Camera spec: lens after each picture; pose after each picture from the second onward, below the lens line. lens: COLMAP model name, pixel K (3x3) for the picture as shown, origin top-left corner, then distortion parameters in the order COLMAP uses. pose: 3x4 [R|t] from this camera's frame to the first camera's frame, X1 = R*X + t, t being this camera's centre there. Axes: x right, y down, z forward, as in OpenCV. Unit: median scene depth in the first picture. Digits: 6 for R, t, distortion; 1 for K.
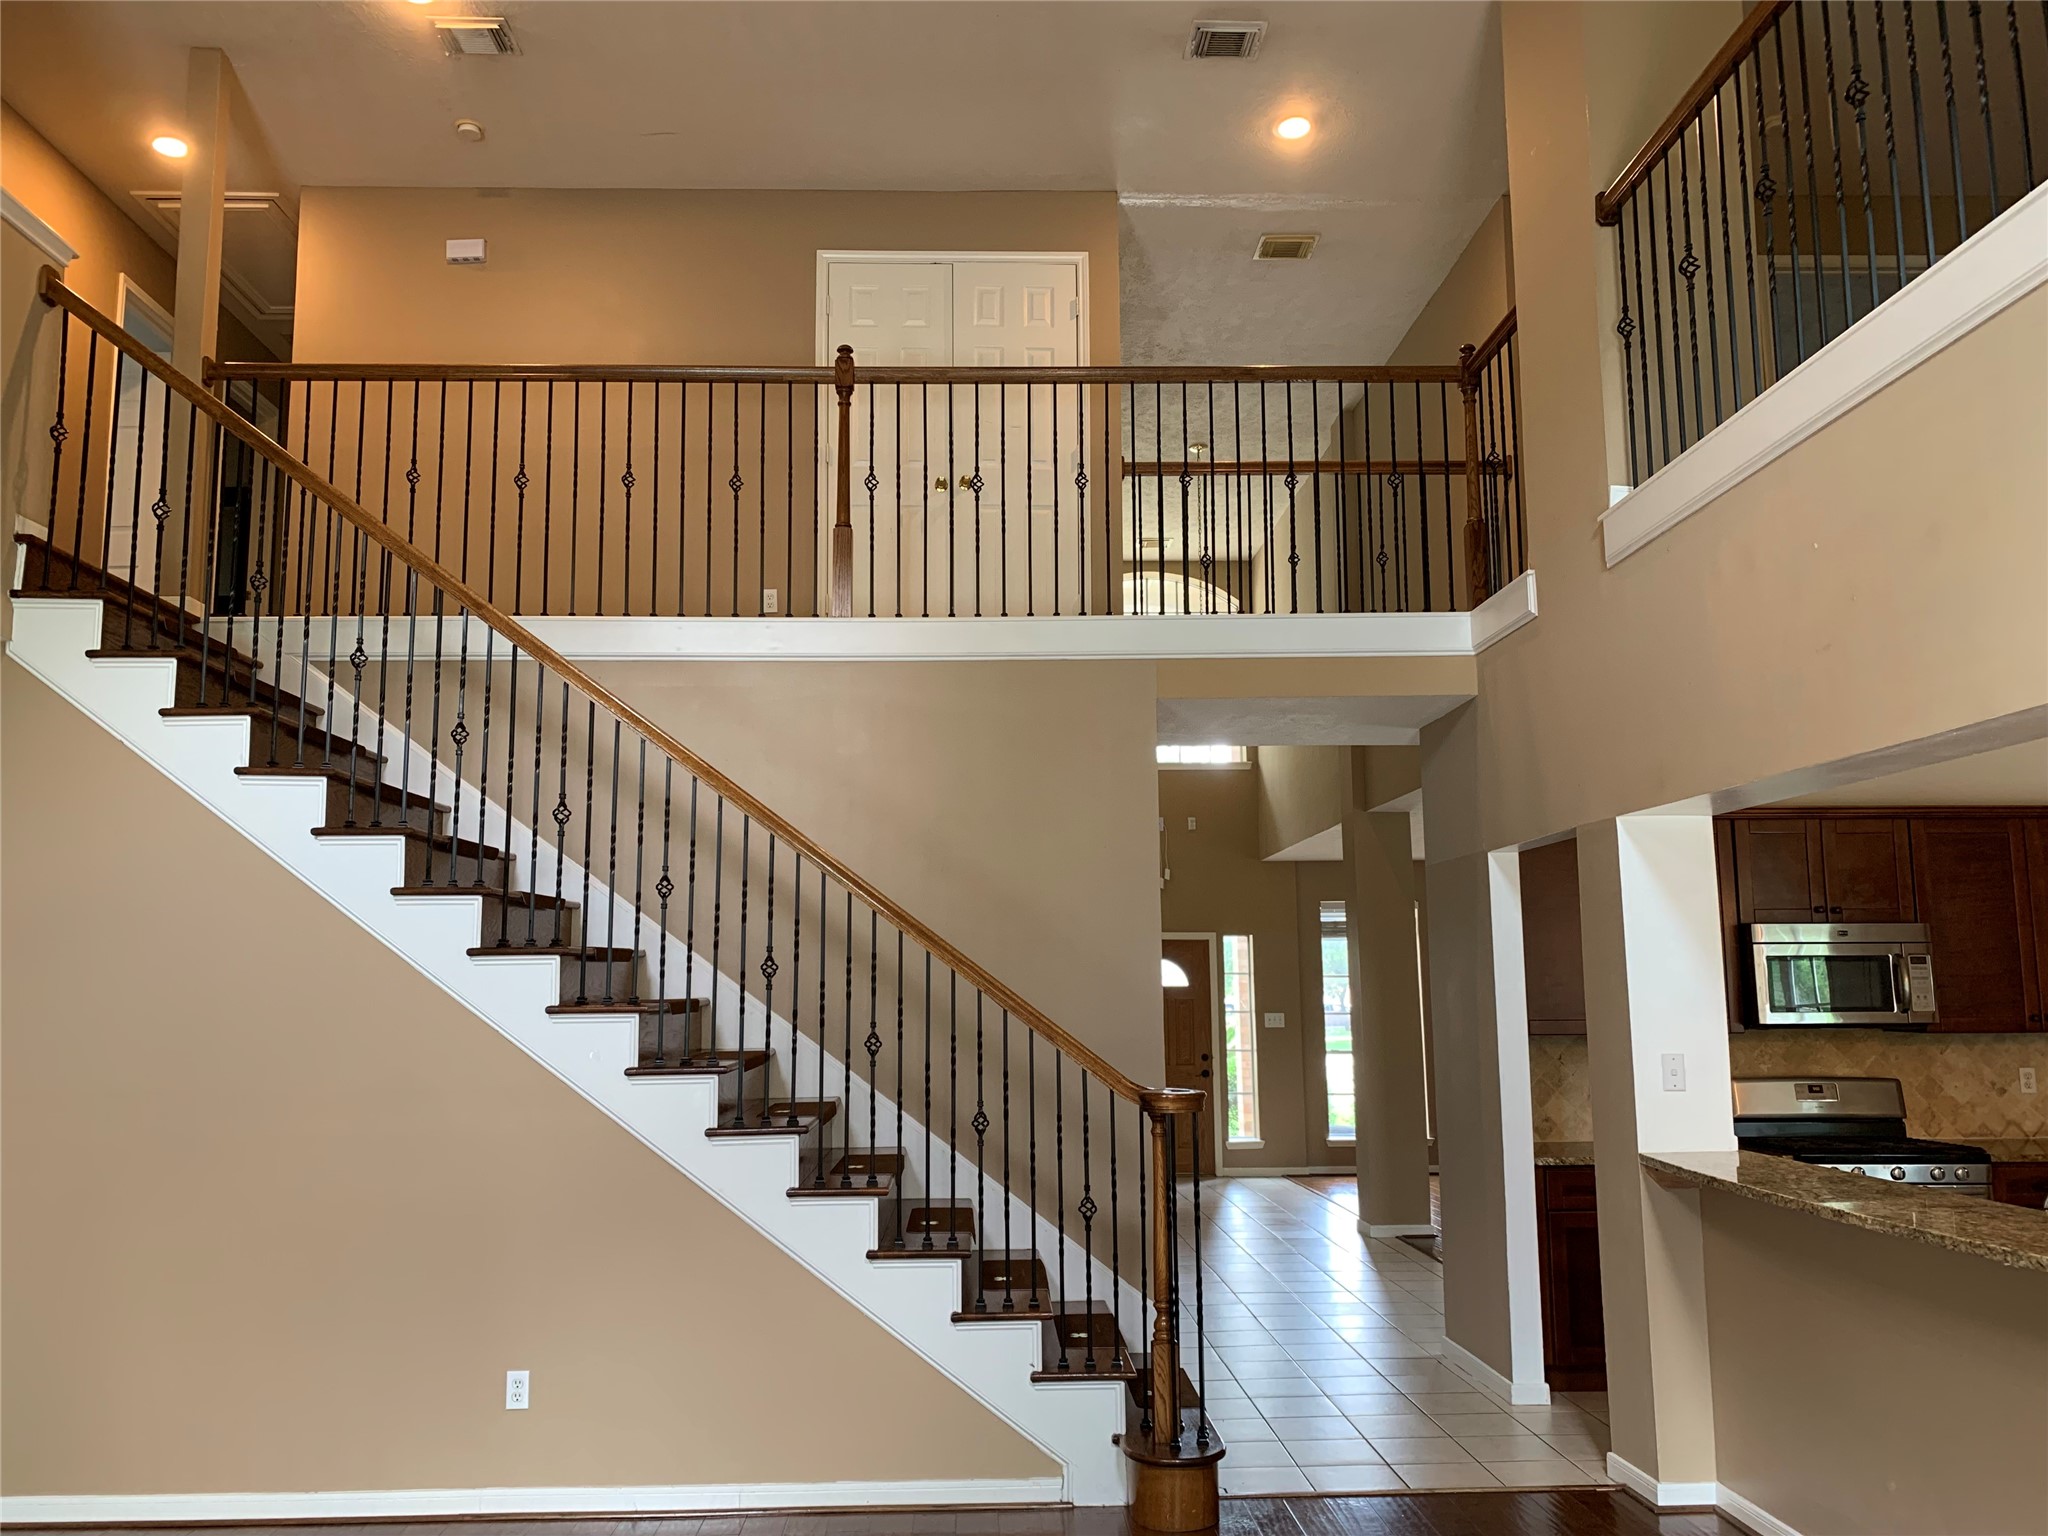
lens RADIAL K [[1574.7, 0, 1014.2], [0, 1574.7, 769.5], [0, 0, 1]] dist [0.053521, -0.080429]
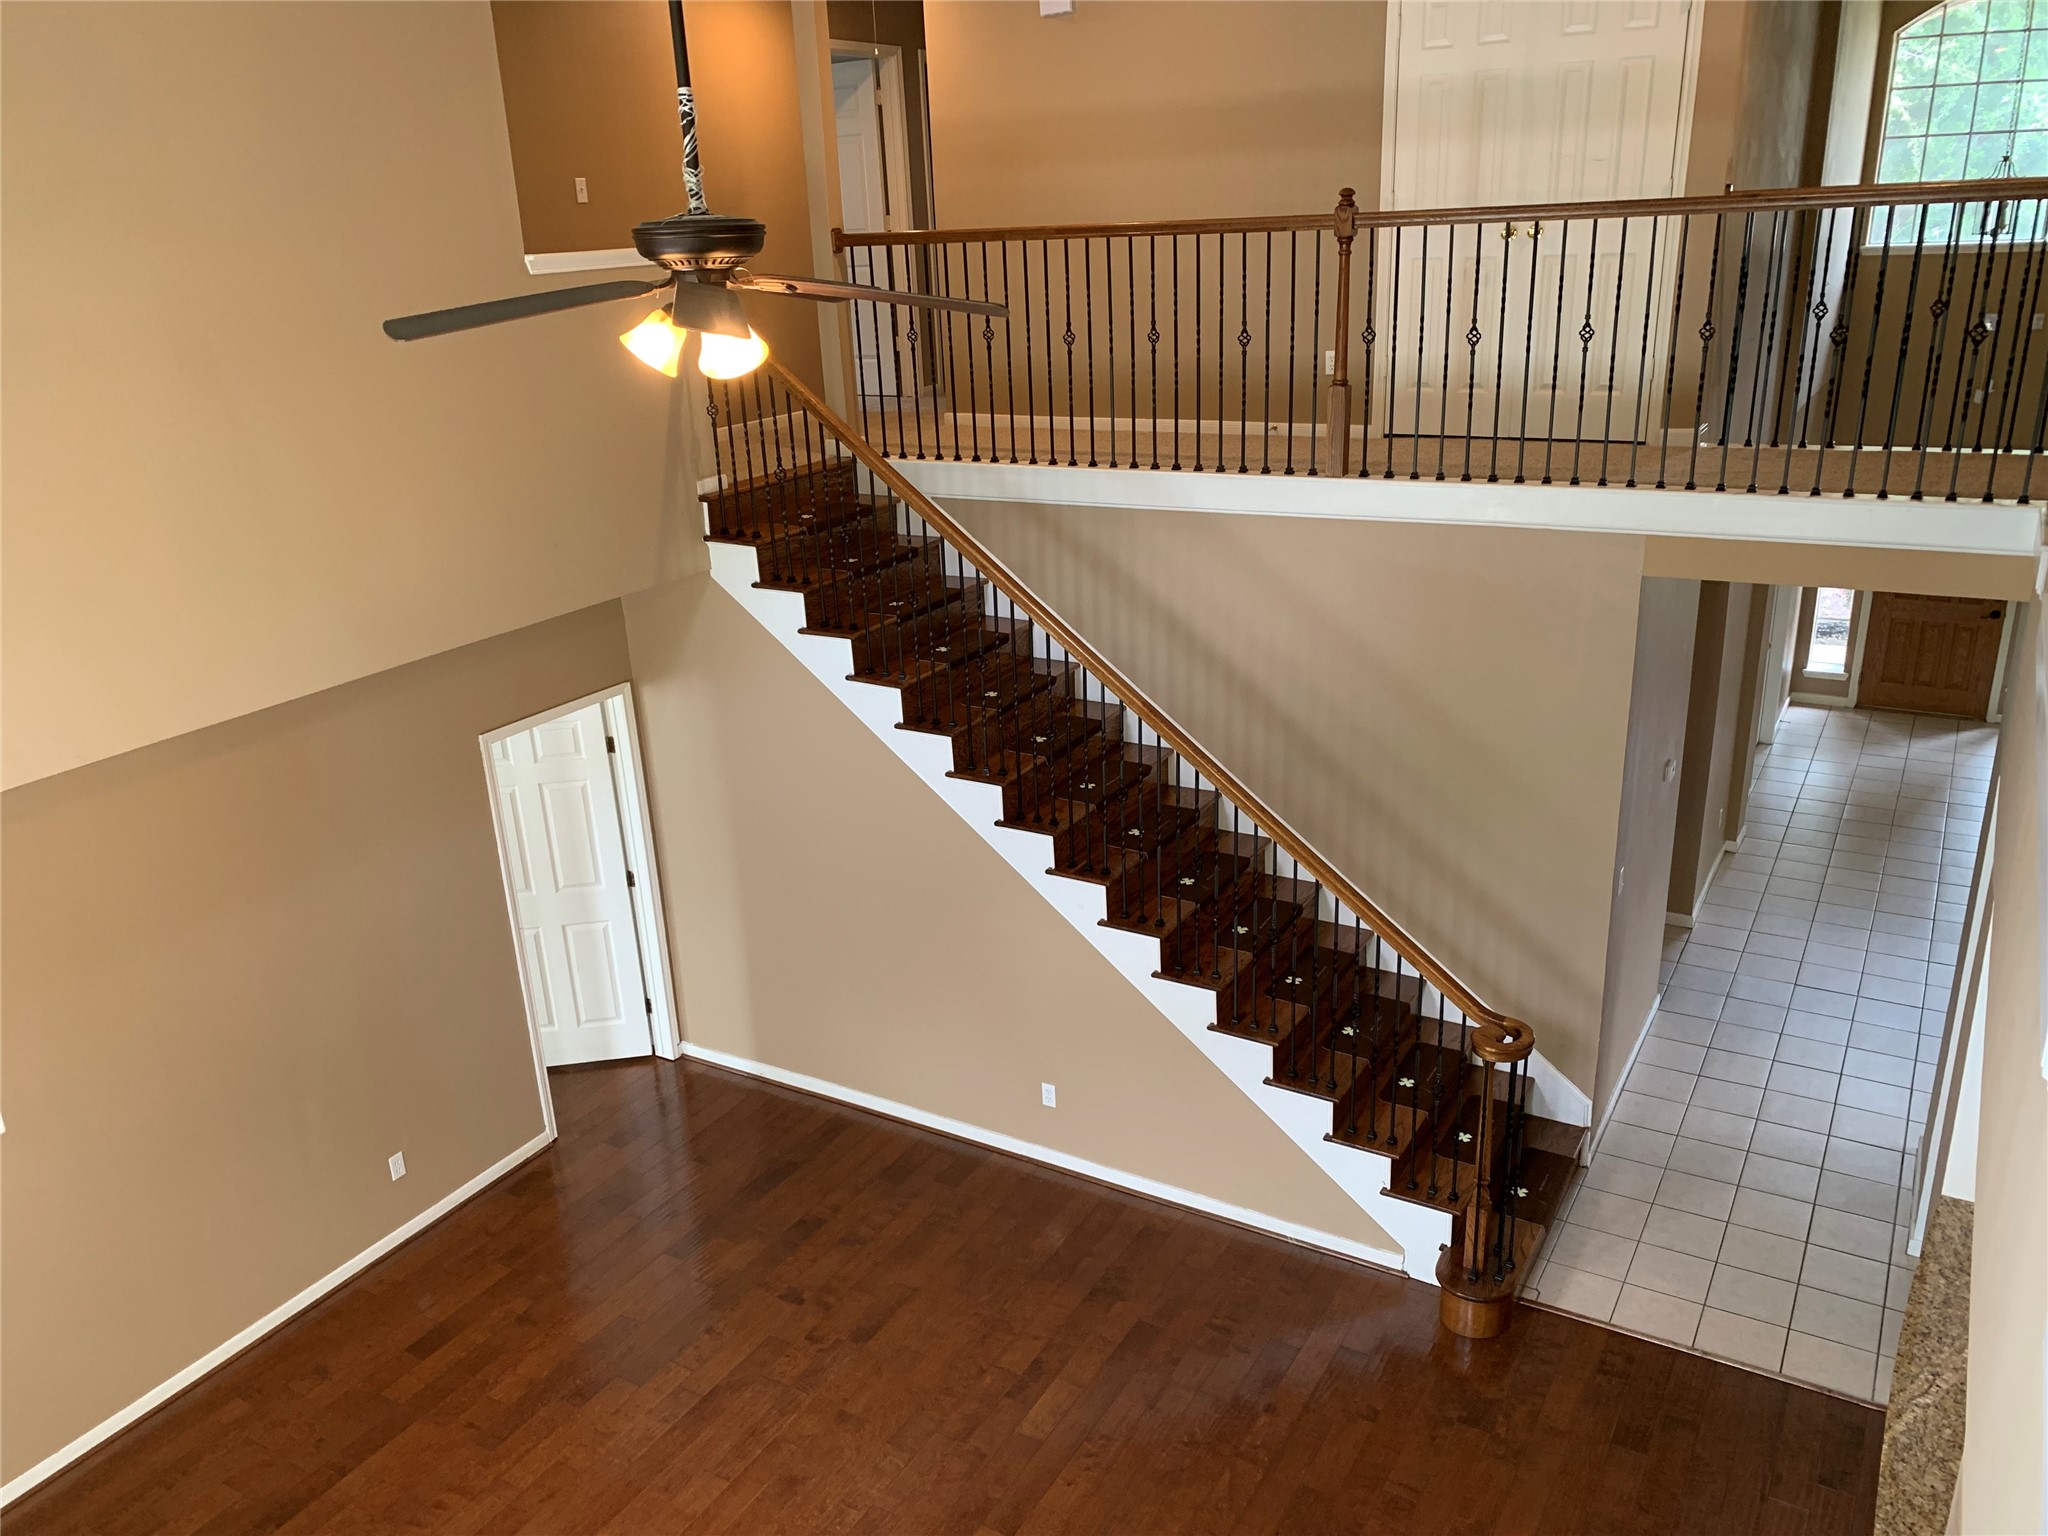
lens RADIAL K [[1583.2, 0, 1026.5], [0, 1583.2, 749.6], [0, 0, 1]] dist [0.091575, -0.295305]
pose [[0.841060, 0.161224, -0.516358, 0.290382], [0.111503, 0.882383, 0.457129, -0.433474], [0.529326, -0.442048, 0.724160, 0.028927]]
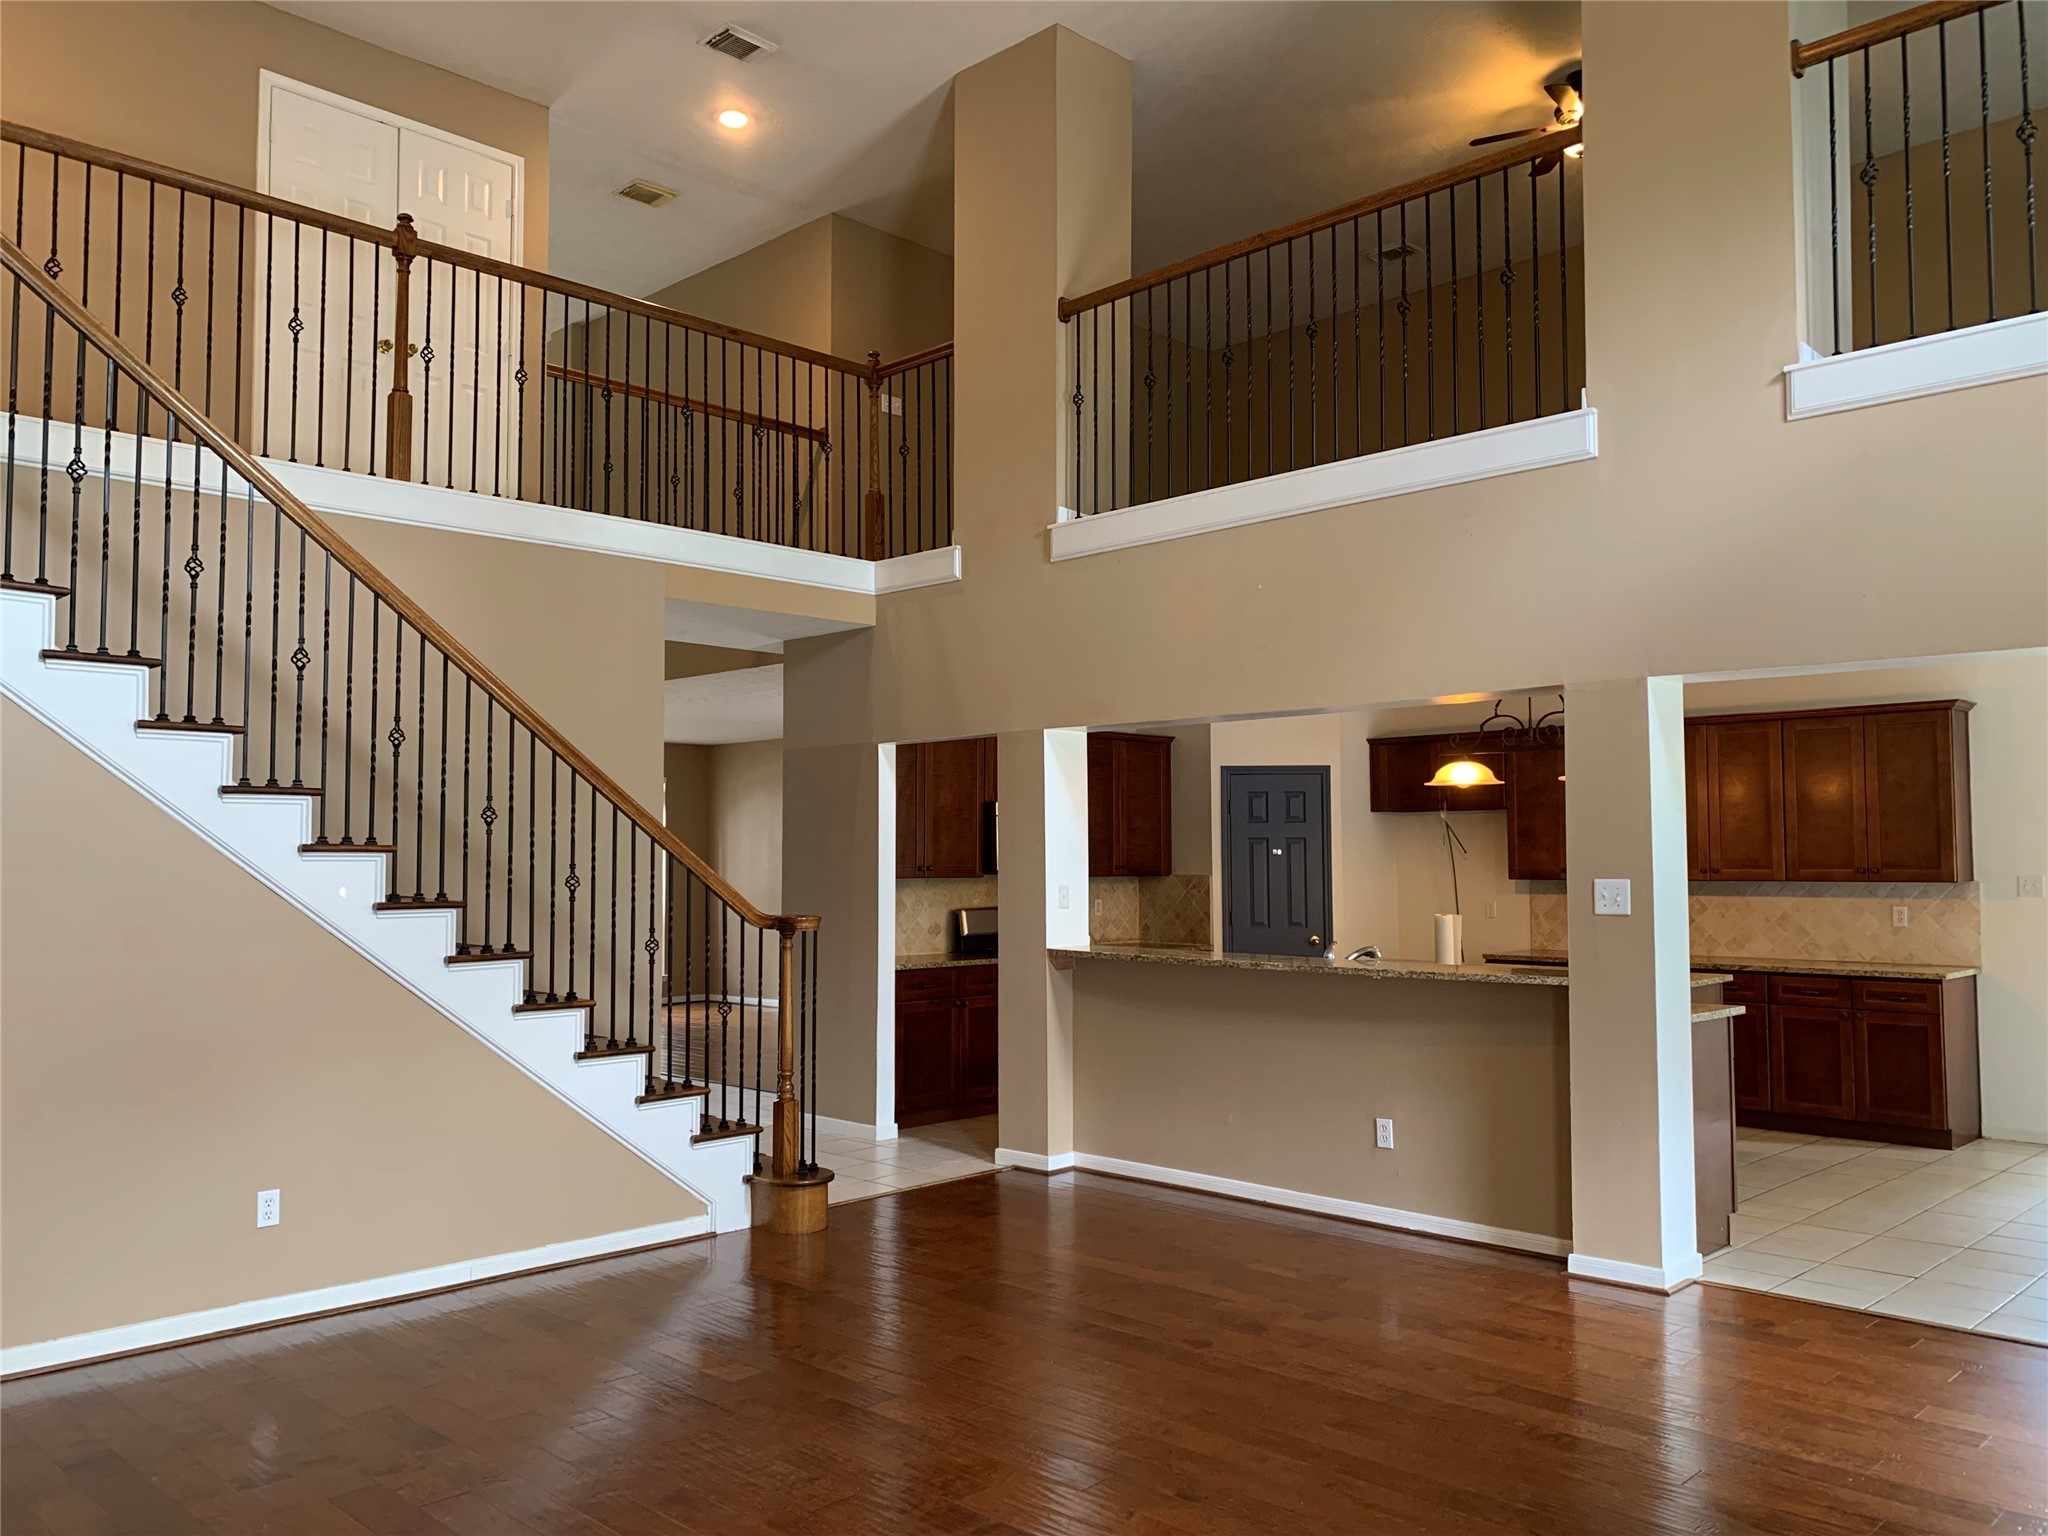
lens RADIAL K [[1576.6, 0, 1003.0], [0, 1576.6, 771.0], [0, 0, 1]] dist [0.074094, -0.133377]
pose [[0.726577, 0.045219, 0.685595, -0.515850], [-0.101379, 0.993966, 0.041880, 0.008031], [-0.679565, -0.099934, 0.726777, -0.047909]]
